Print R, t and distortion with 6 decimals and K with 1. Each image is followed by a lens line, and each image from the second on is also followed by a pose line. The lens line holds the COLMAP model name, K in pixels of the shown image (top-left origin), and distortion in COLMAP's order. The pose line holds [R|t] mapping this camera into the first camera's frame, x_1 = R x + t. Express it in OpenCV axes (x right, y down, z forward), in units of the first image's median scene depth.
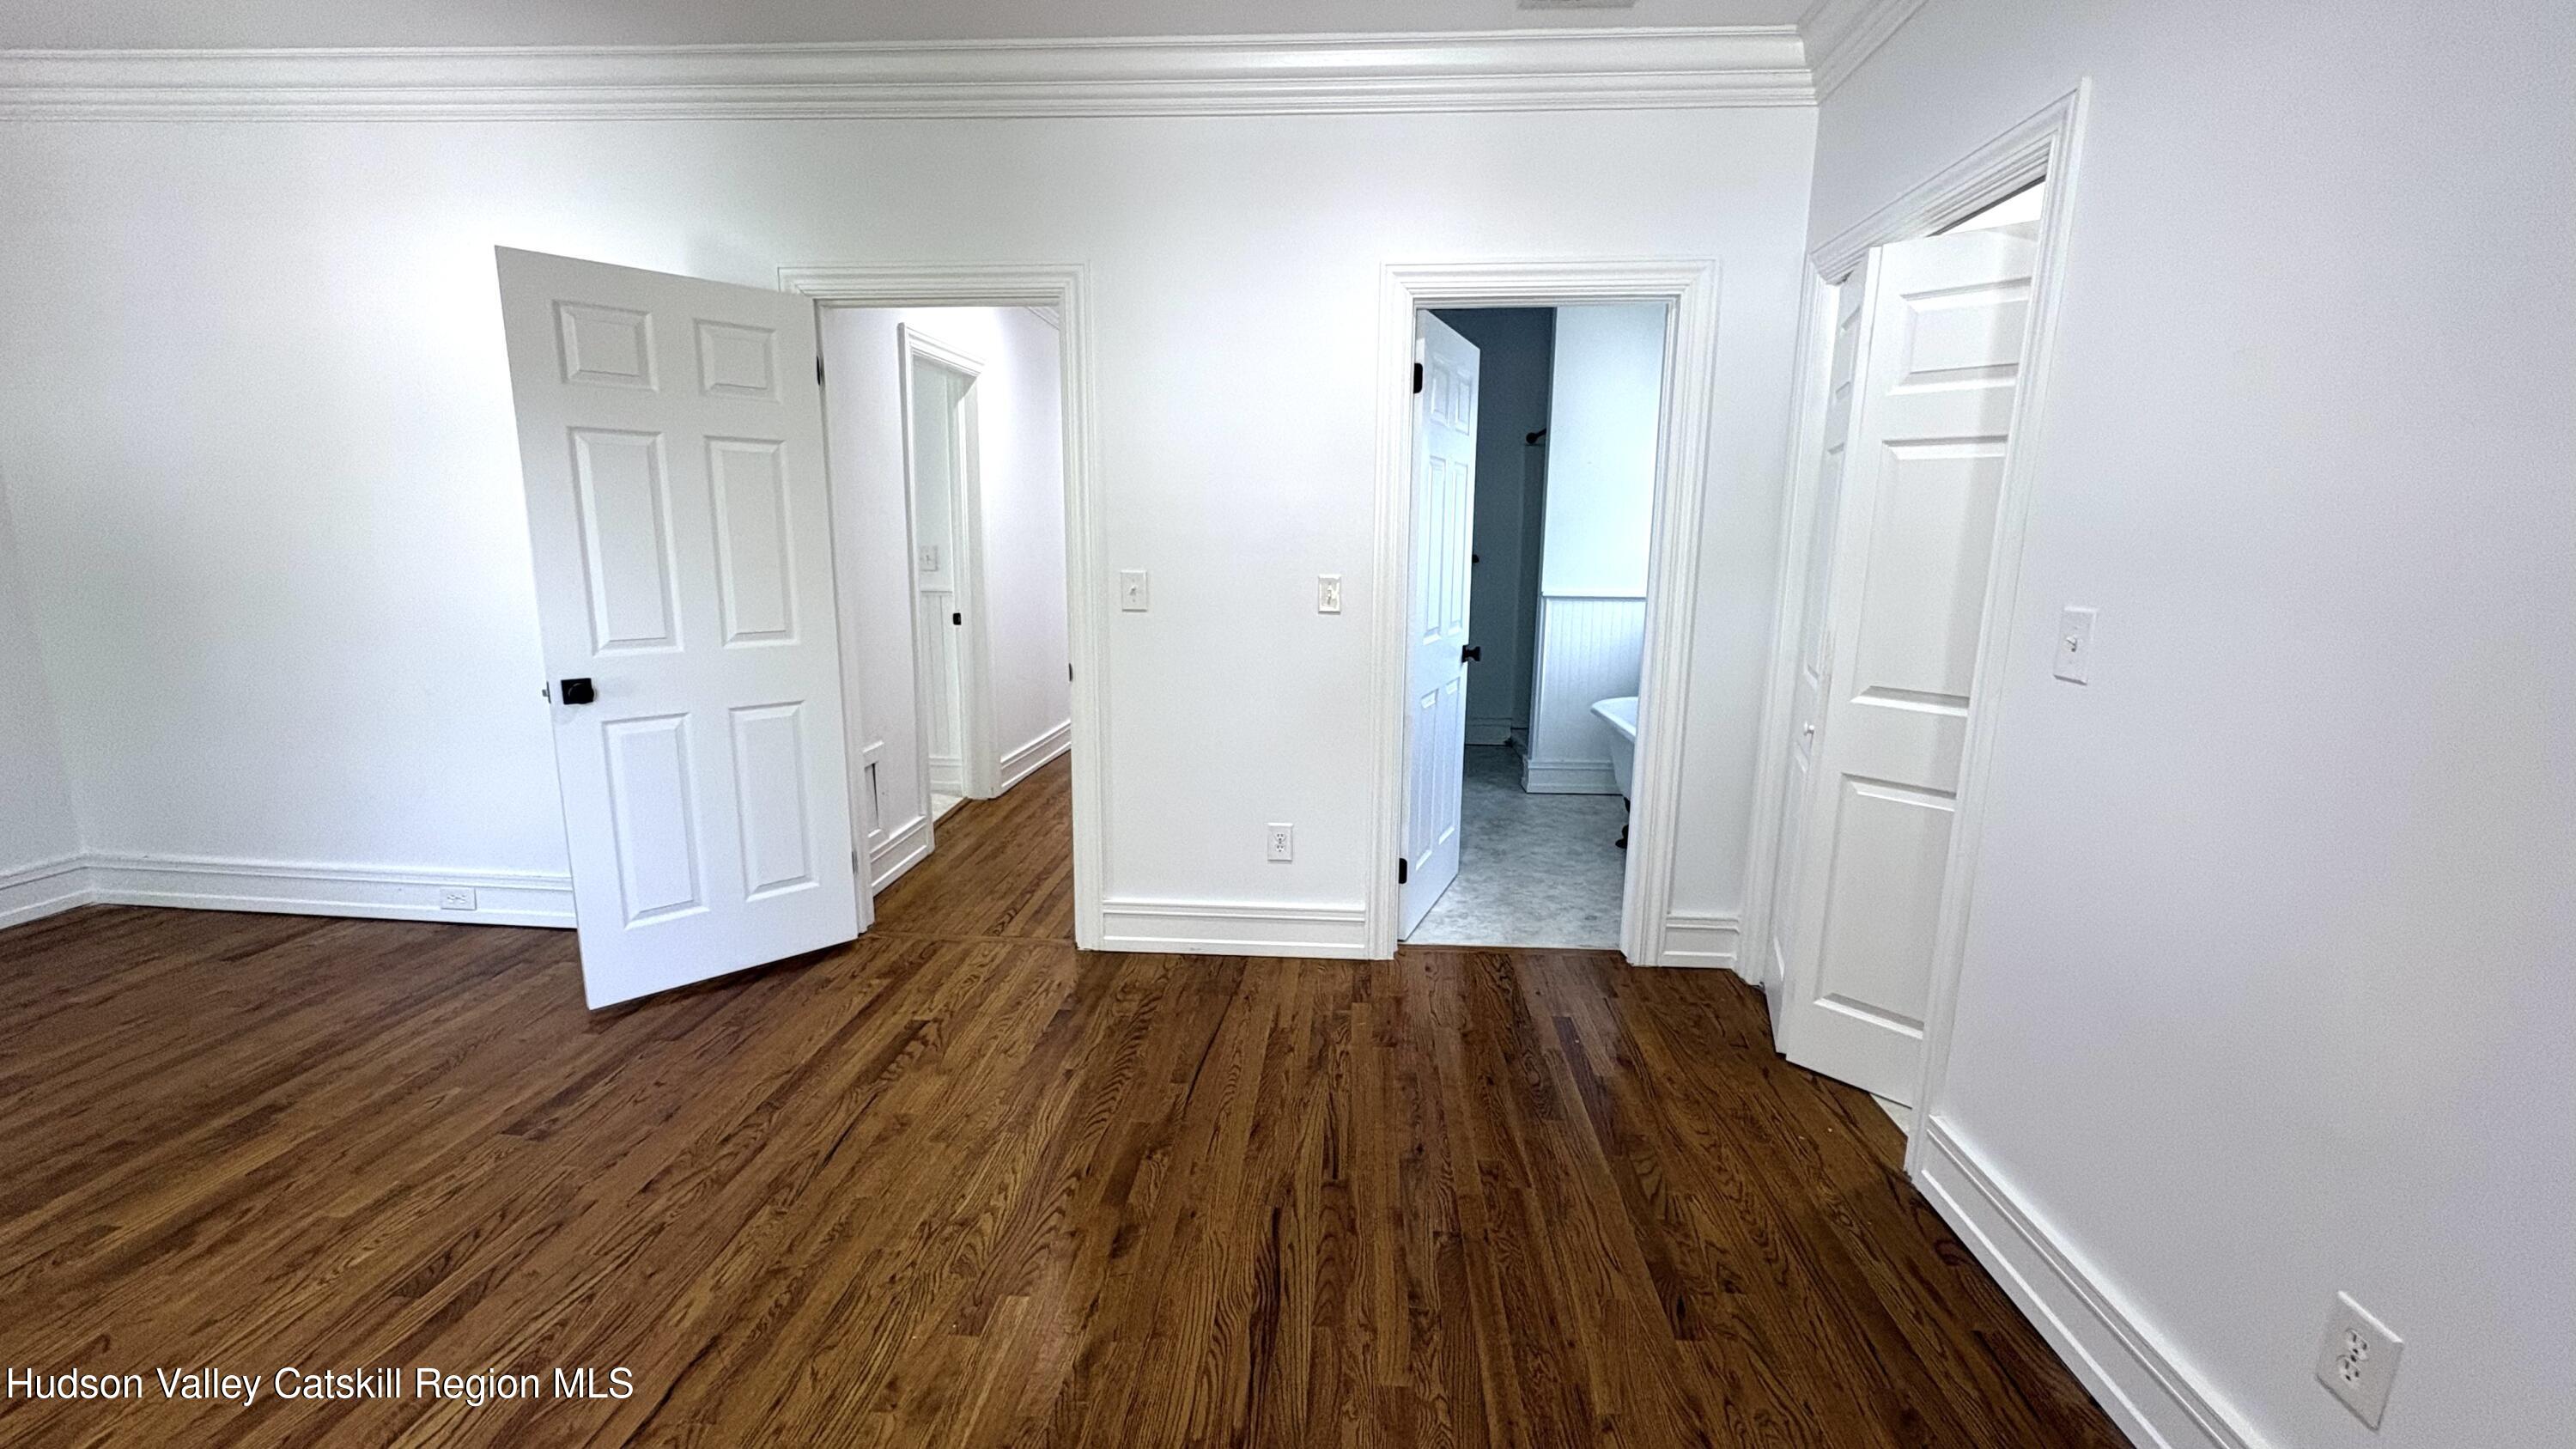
lens RADIAL K [[1028.1, 0, 1291.3], [0, 1028.1, 725.2], [0, 0, 1]] dist [-0.000780, 0.000033]
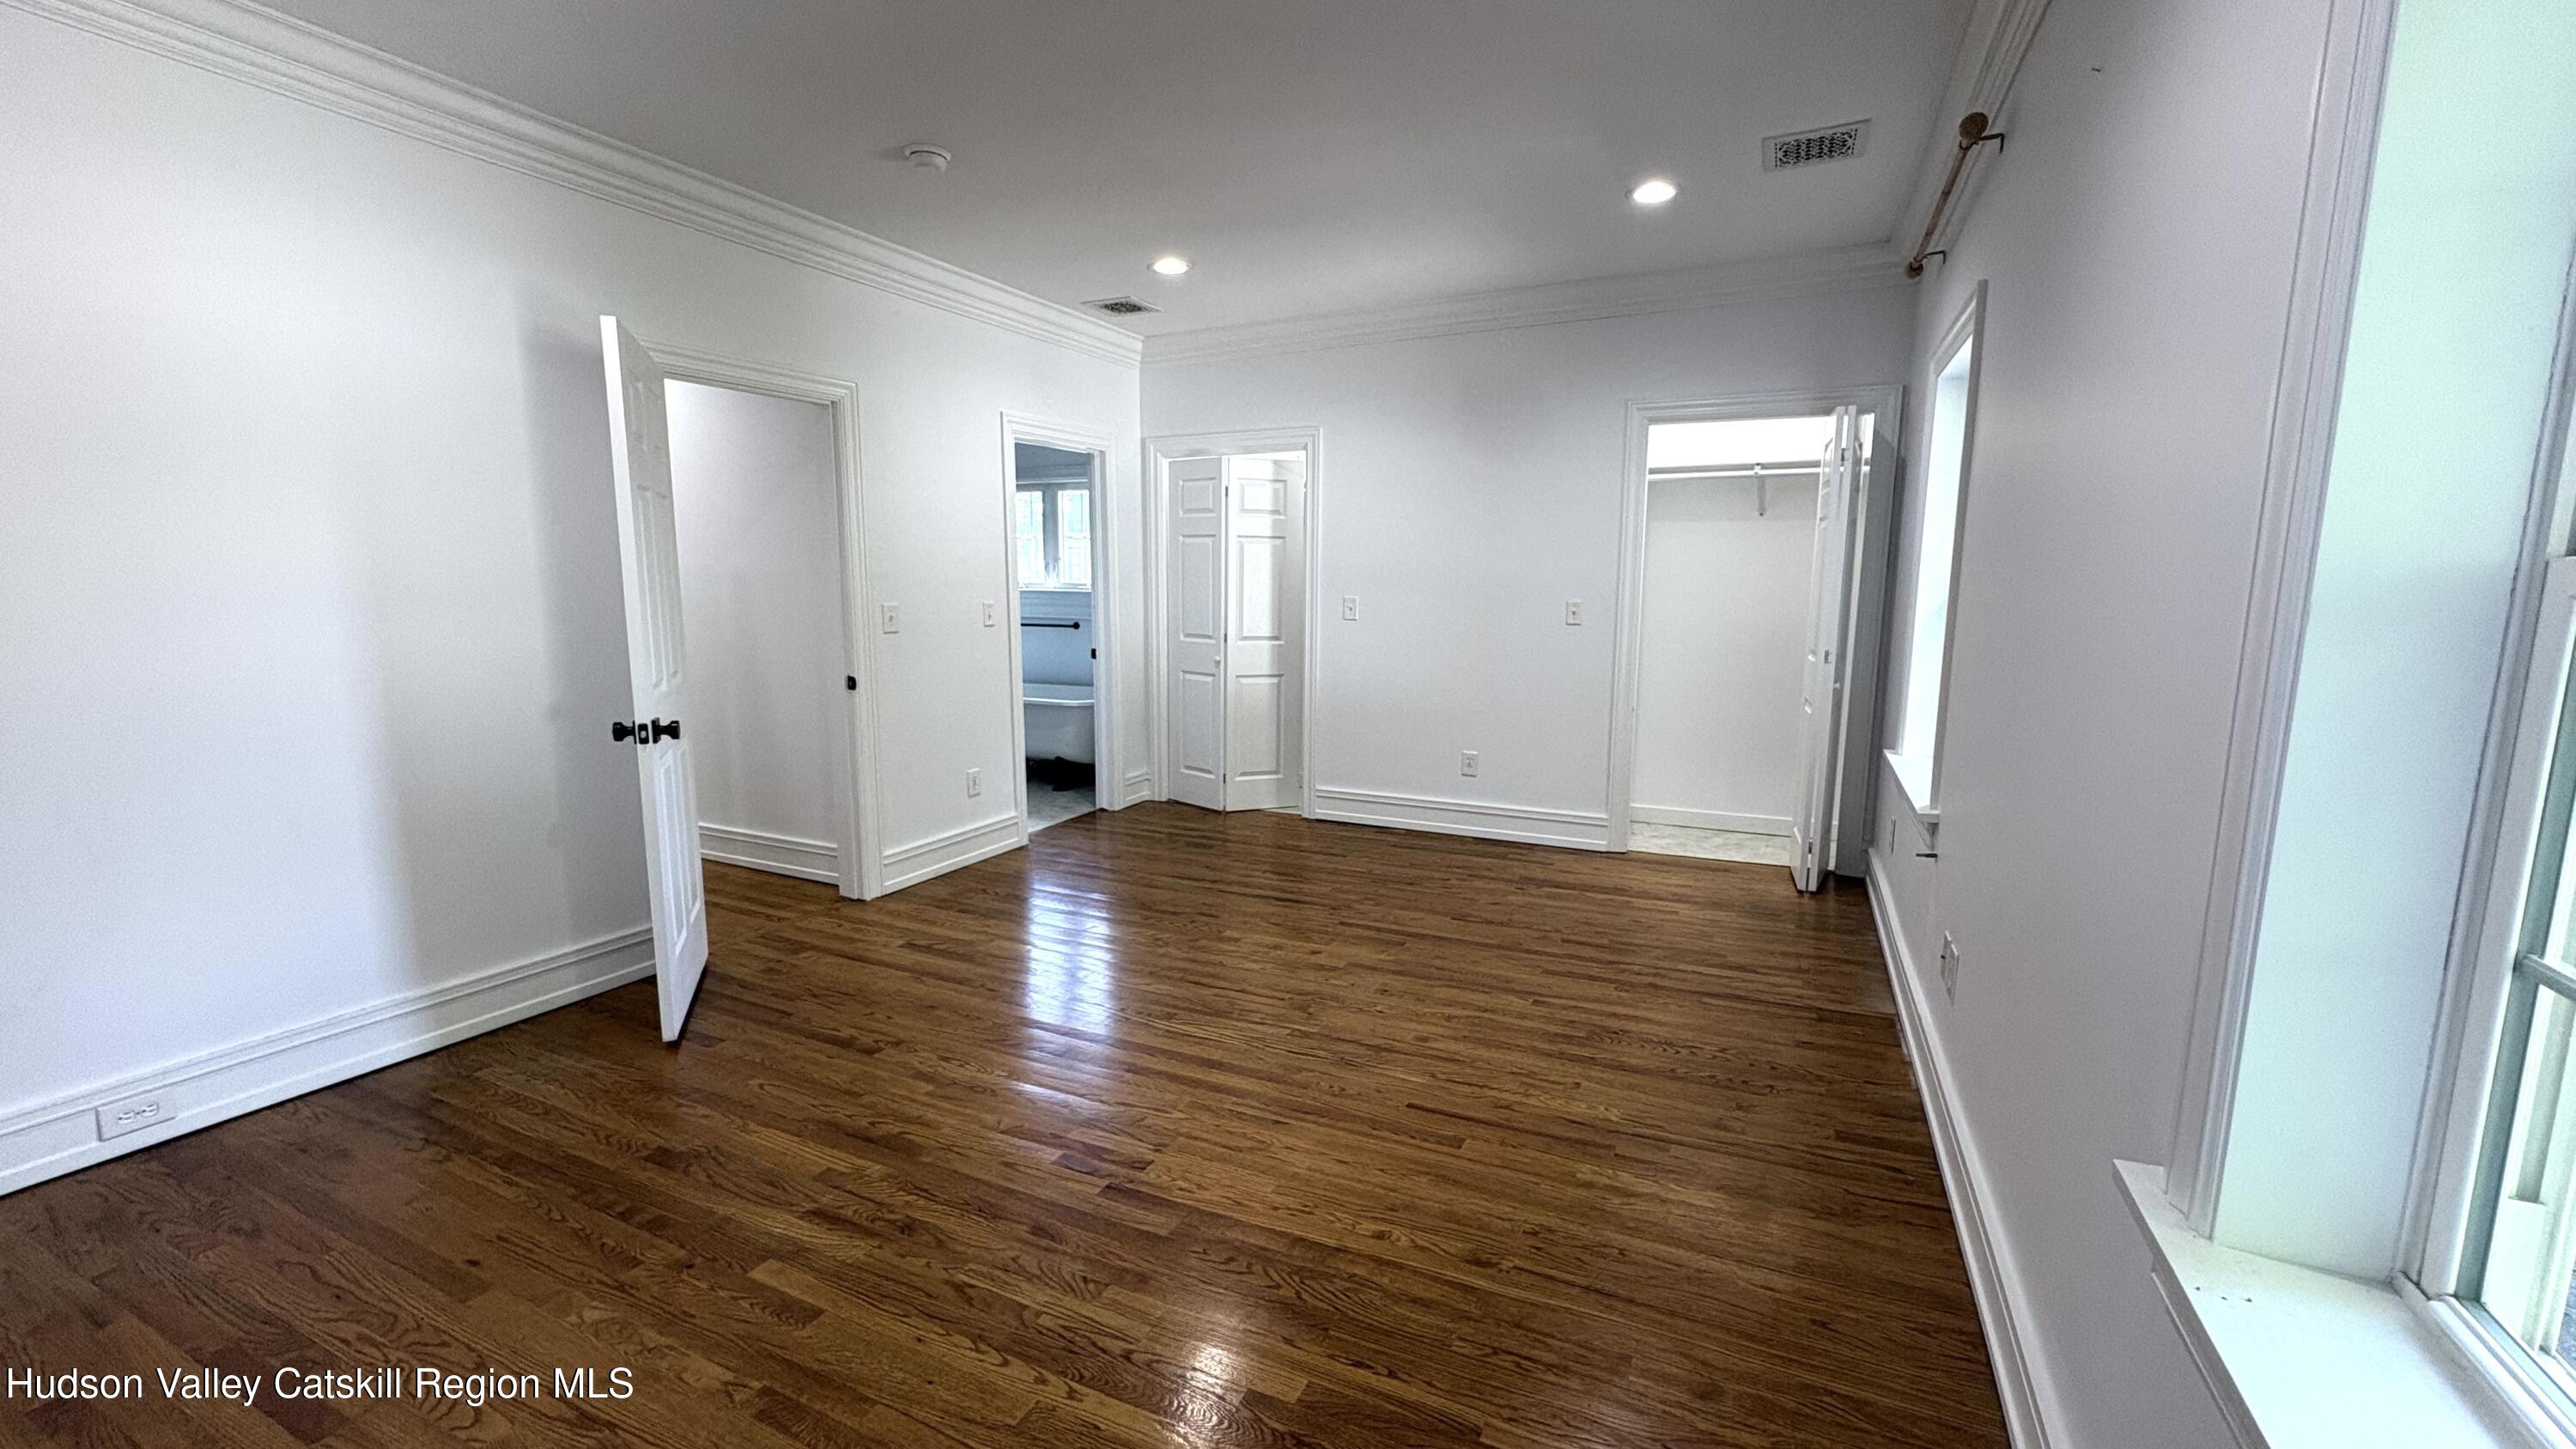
lens RADIAL K [[1028.1, 0, 1287.8], [0, 1028.1, 724.2], [0, 0, 1]] dist [-0.000780, 0.000033]
pose [[0.374965, -0.142175, 0.916072, -1.597402], [0.174599, 0.981316, 0.080834, -0.013080], [-0.910448, 0.129635, 0.392783, -0.009249]]
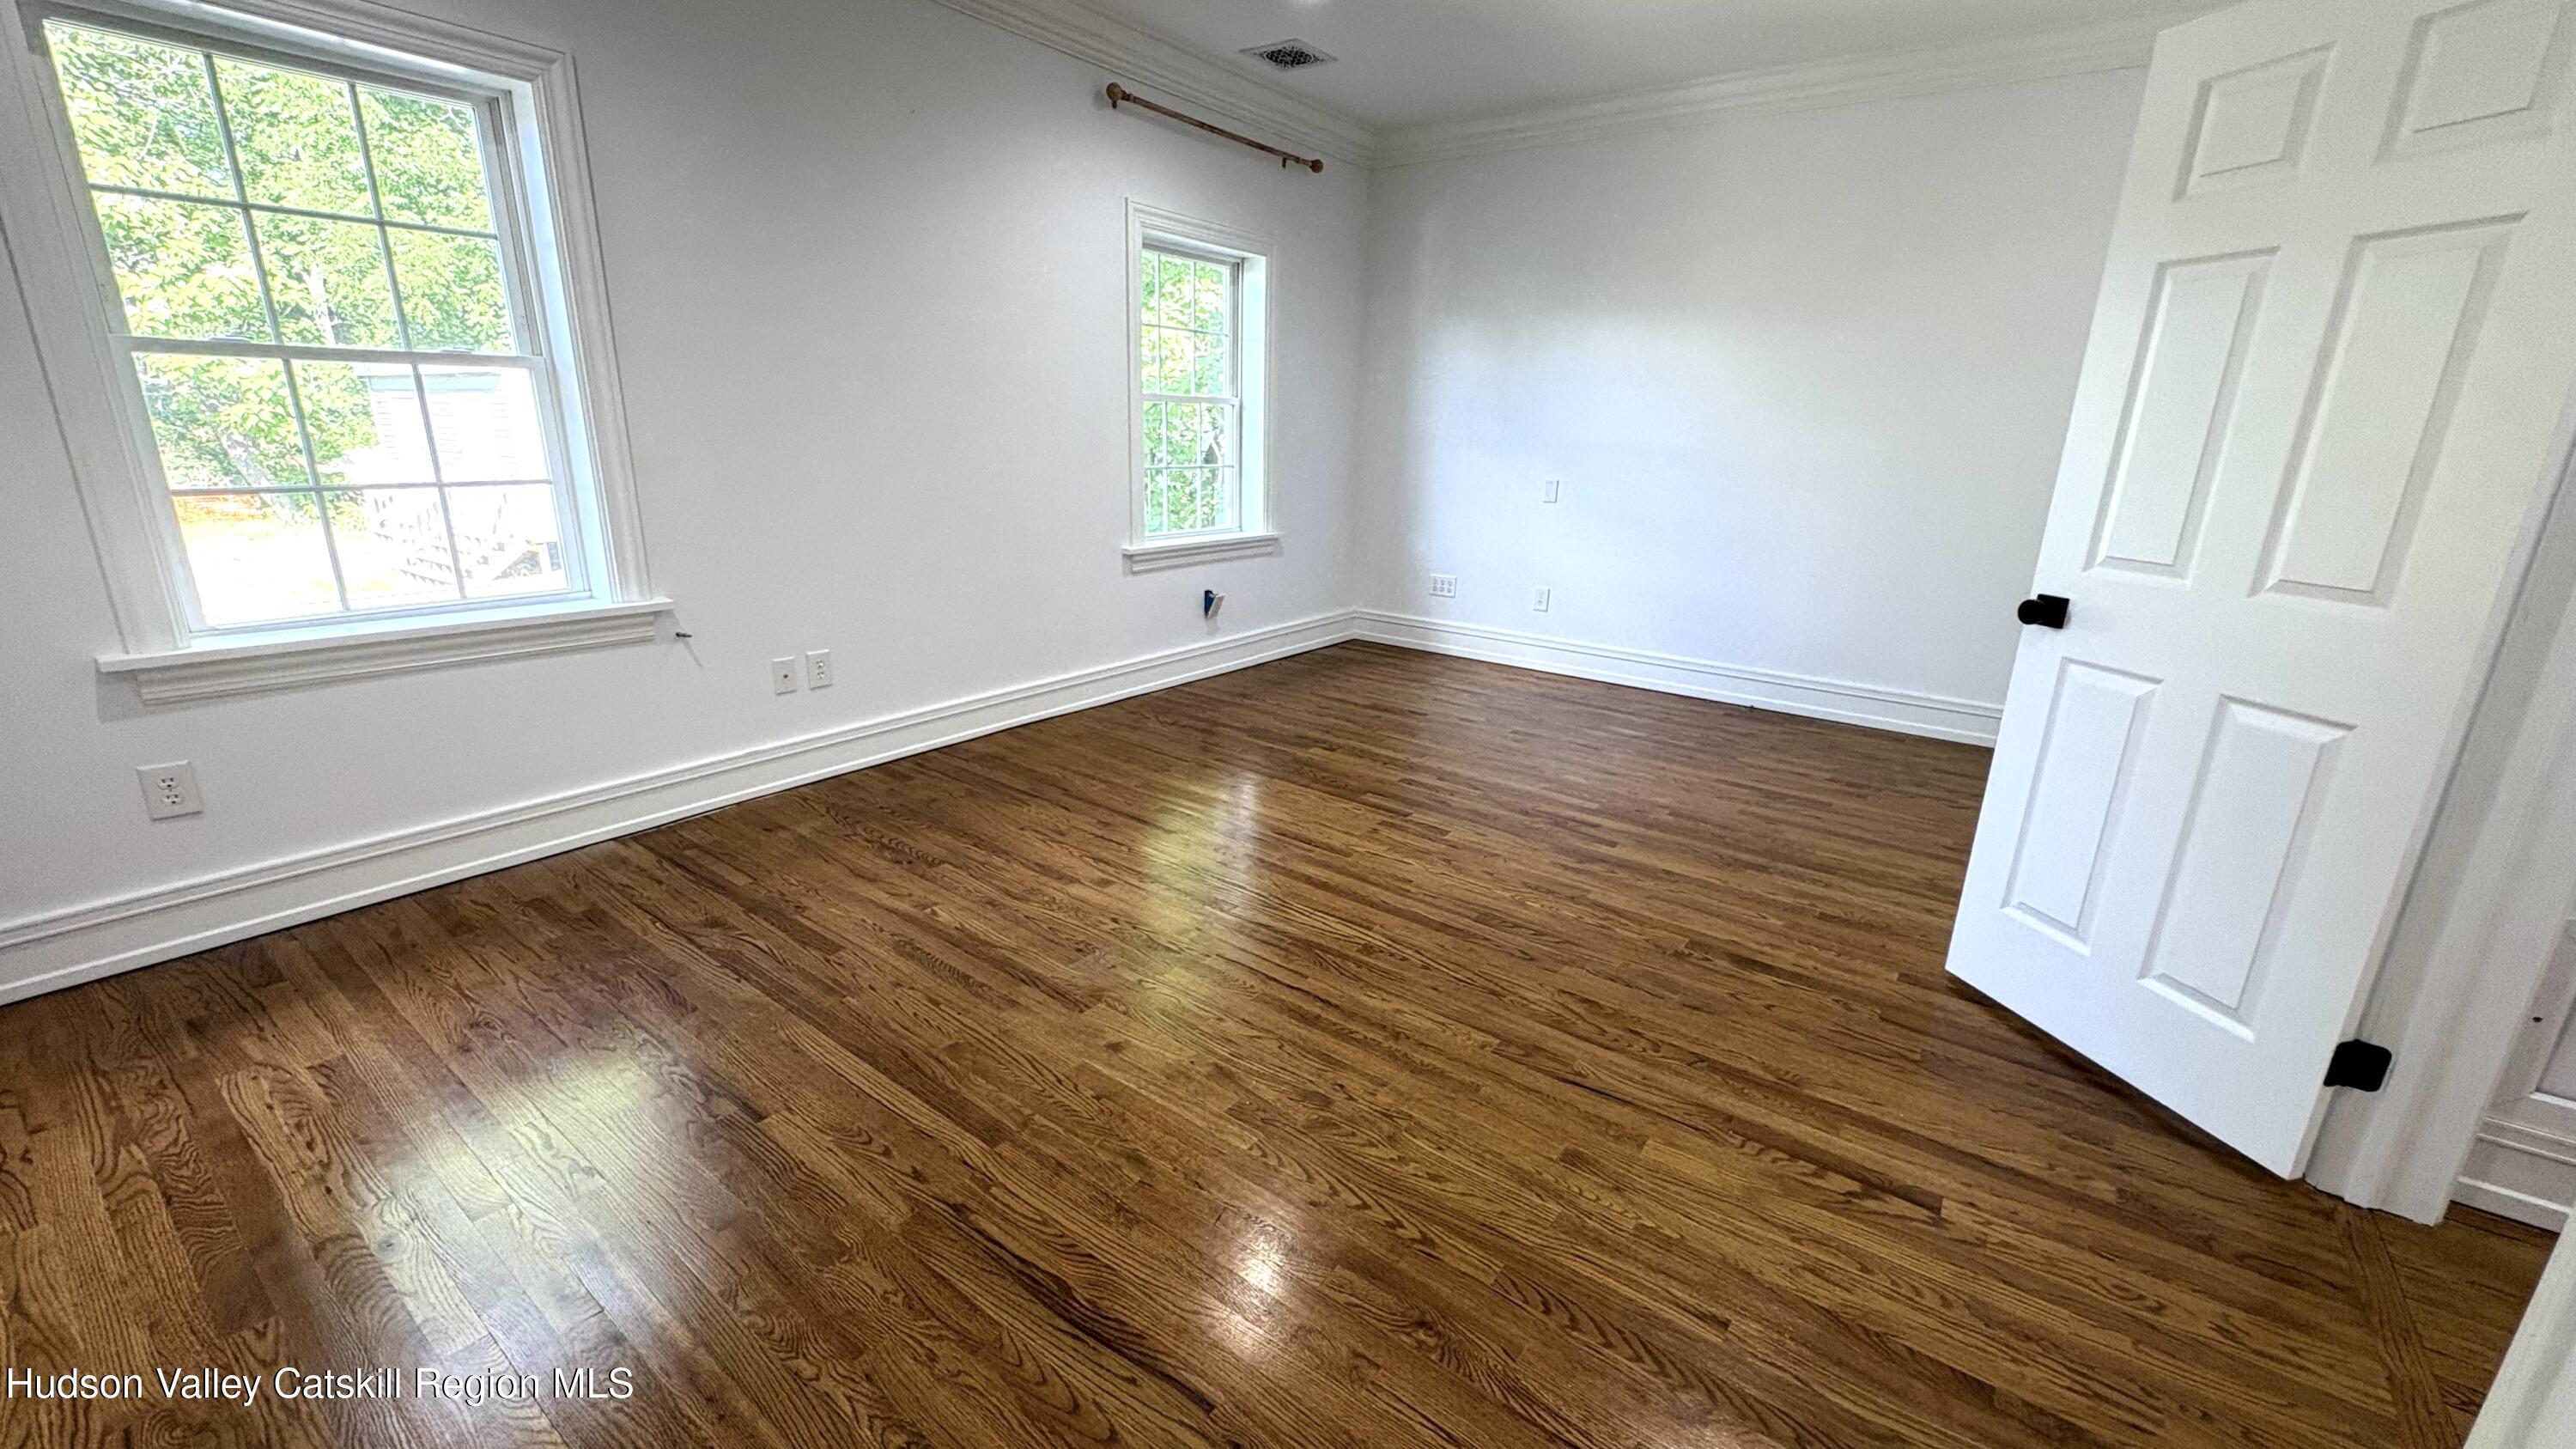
lens RADIAL K [[1028.1, 0, 1287.9], [0, 1028.1, 726.6], [0, 0, 1]] dist [-0.000780, 0.000033]
pose [[-0.537243, 0.216297, -0.815221, 0.342983], [-0.188039, 0.911514, 0.365766, -0.149366], [0.822199, 0.349798, -0.449032, 1.014881]]
